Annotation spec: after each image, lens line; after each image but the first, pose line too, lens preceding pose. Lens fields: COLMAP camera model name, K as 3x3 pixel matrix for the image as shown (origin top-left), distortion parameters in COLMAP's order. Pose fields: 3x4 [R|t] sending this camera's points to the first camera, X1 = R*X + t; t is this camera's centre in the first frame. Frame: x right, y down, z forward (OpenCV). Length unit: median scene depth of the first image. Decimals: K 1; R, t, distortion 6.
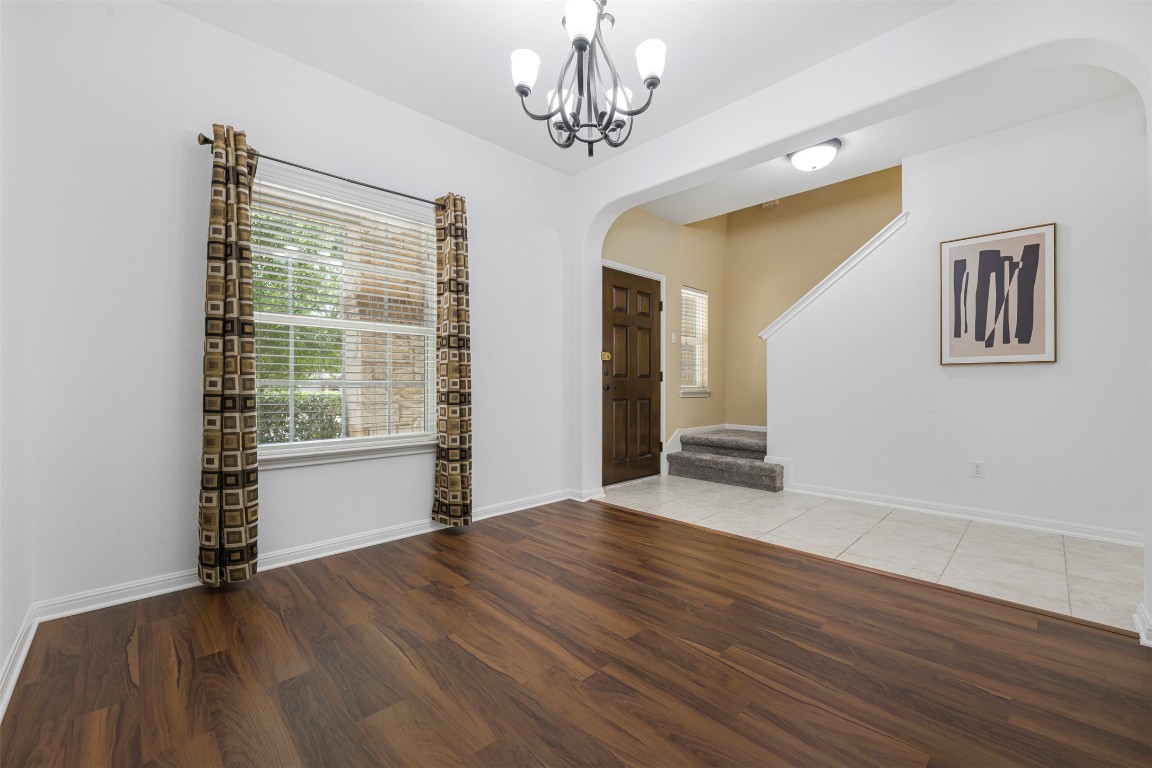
lens RADIAL K [[460.9, 0, 583.0], [0, 460.9, 384.4], [0, 0, 1]] dist [-0.008691, 0.001125]
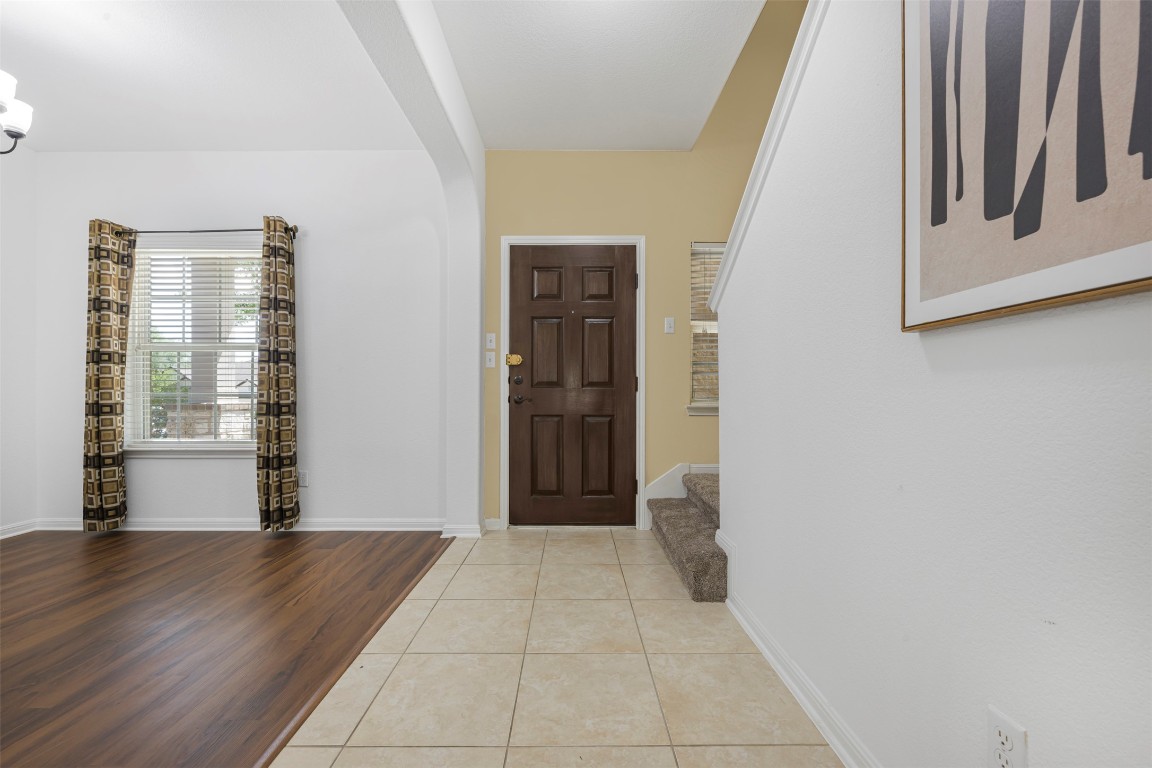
lens RADIAL K [[460.9, 0, 572.0], [0, 460.9, 393.3], [0, 0, 1]] dist [-0.008691, 0.001125]
pose [[0.712373, -0.002032, -0.701798, 0.864274], [0.000802, 0.999998, -0.002081, -0.002125], [0.701801, 0.000920, 0.712373, 0.665262]]
